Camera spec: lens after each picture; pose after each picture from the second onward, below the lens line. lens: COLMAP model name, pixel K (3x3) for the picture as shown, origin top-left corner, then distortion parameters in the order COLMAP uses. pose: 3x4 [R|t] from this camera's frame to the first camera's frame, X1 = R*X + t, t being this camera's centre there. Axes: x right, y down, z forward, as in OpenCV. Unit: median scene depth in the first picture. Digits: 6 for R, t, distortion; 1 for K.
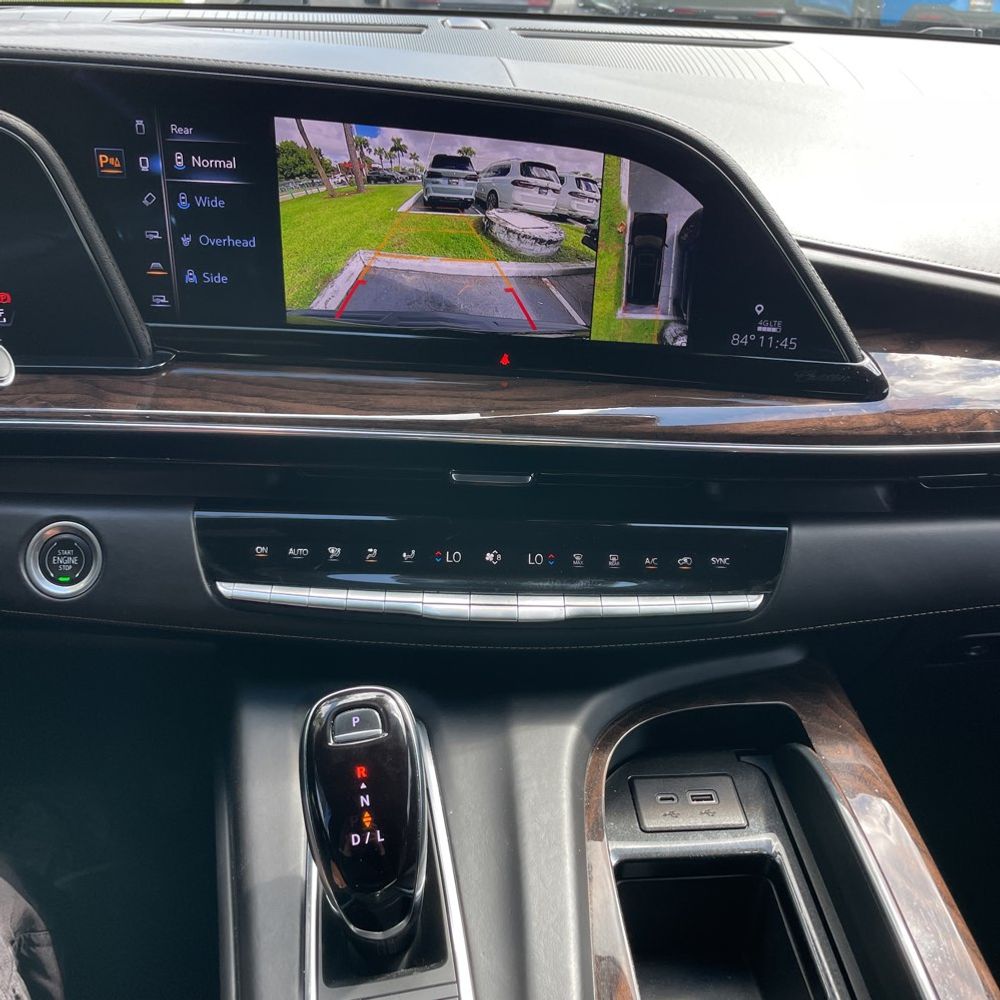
lens RADIAL K [[1044.0, 0, 510.9], [0, 1044.0, 500.4], [0, 0, 1]] dist [0.105237, -0.161214]
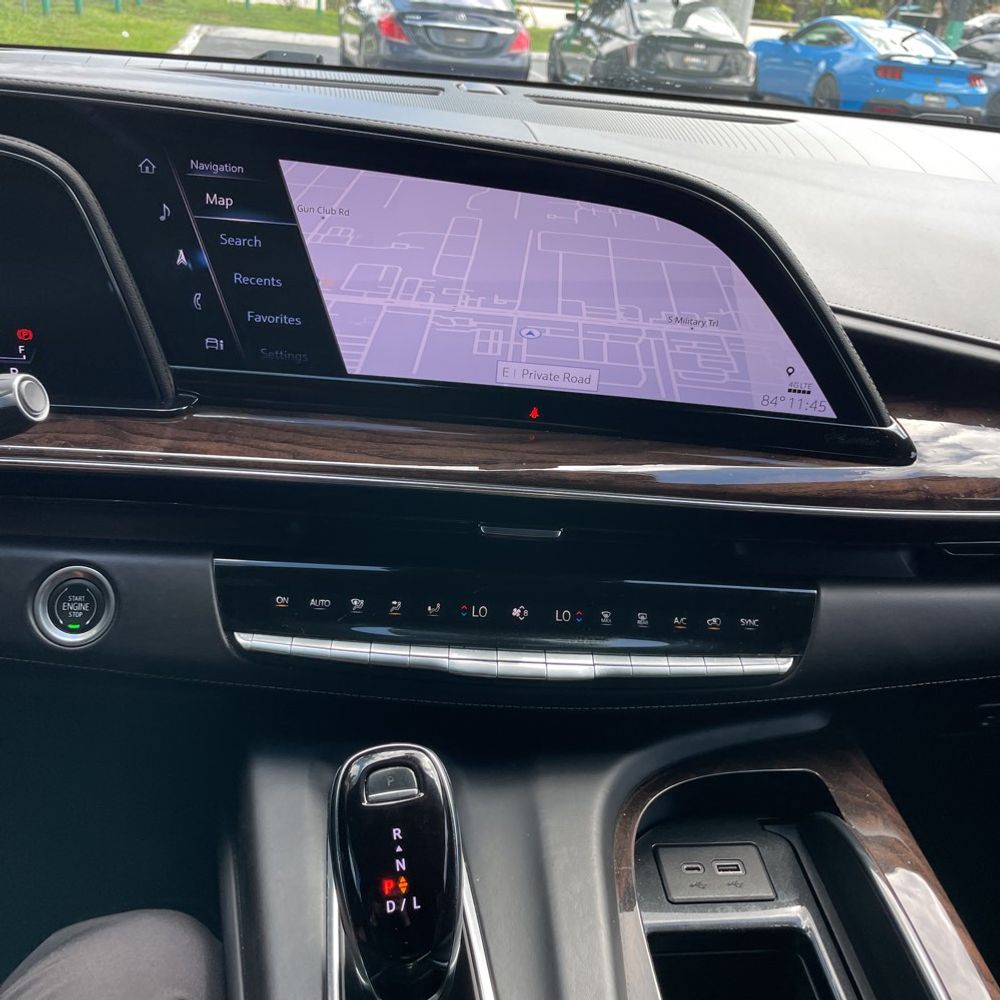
lens RADIAL K [[1044.0, 0, 510.9], [0, 1044.0, 500.4], [0, 0, 1]] dist [0.105237, -0.161214]
pose [[0.998631, 0.027307, 0.044621, -0.072764], [-0.024423, 0.997653, -0.063964, 0.012278], [-0.046263, 0.062787, 0.996954, 0.019533]]
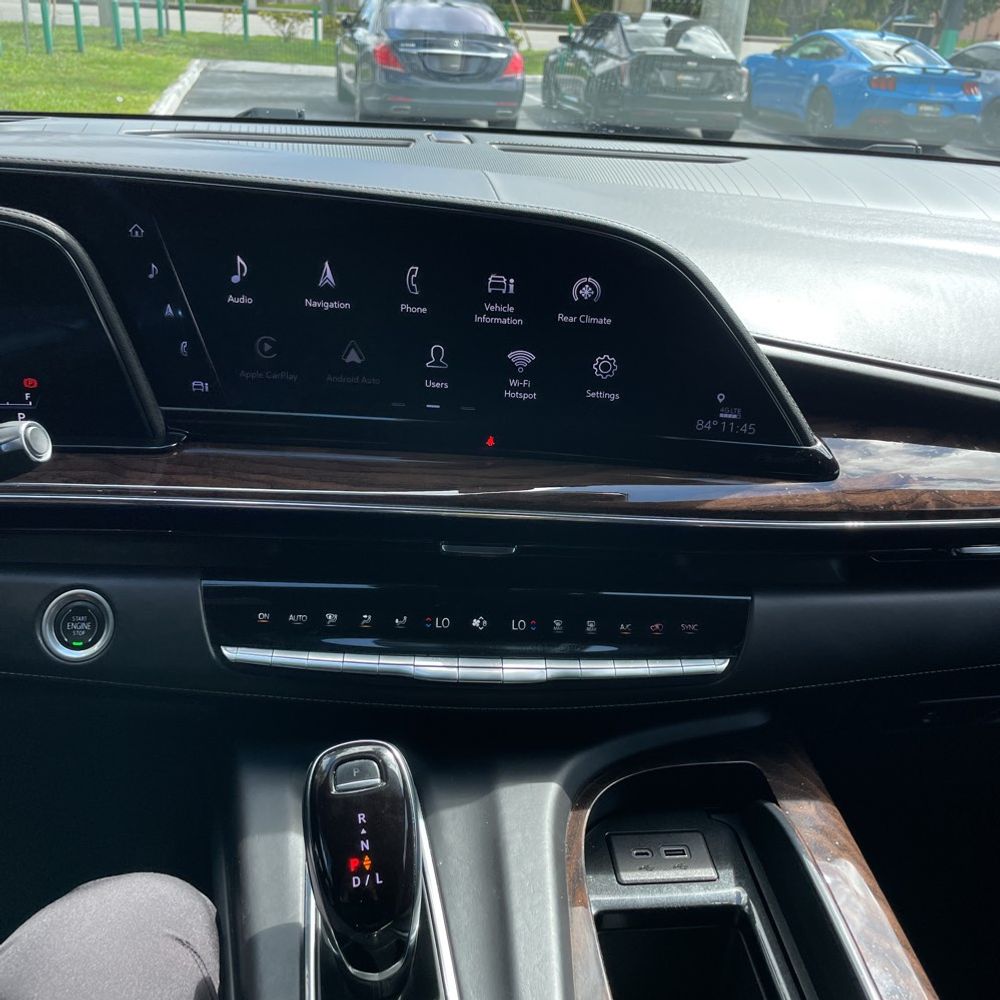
lens RADIAL K [[1054.4, 0, 500.0], [0, 1054.4, 500.0], [0, 0, 1]] dist [0.110417, -0.186584]
pose [[0.999725, 0.004121, 0.023075, -0.021554], [-0.002232, 0.996688, -0.081290, 0.016648], [-0.023334, 0.081216, 0.996423, -0.096374]]
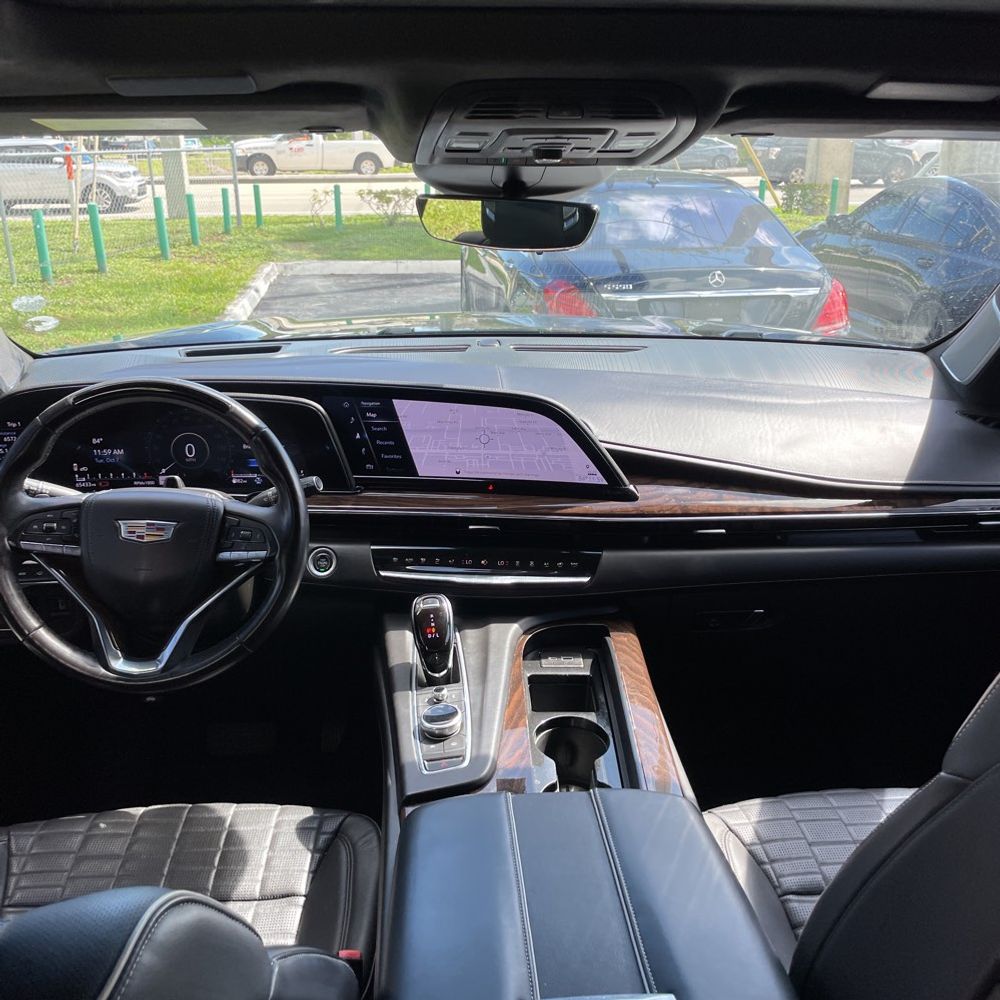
lens RADIAL K [[1024.1, 0, 500.0], [0, 1024.1, 500.0], [0, 0, 1]] dist [0.086930, -0.113314]
pose [[0.996650, -0.009827, -0.081198, 0.229056], [-0.004970, 0.983647, -0.180040, 0.359911], [0.081639, 0.179841, 0.980302, -1.500725]]
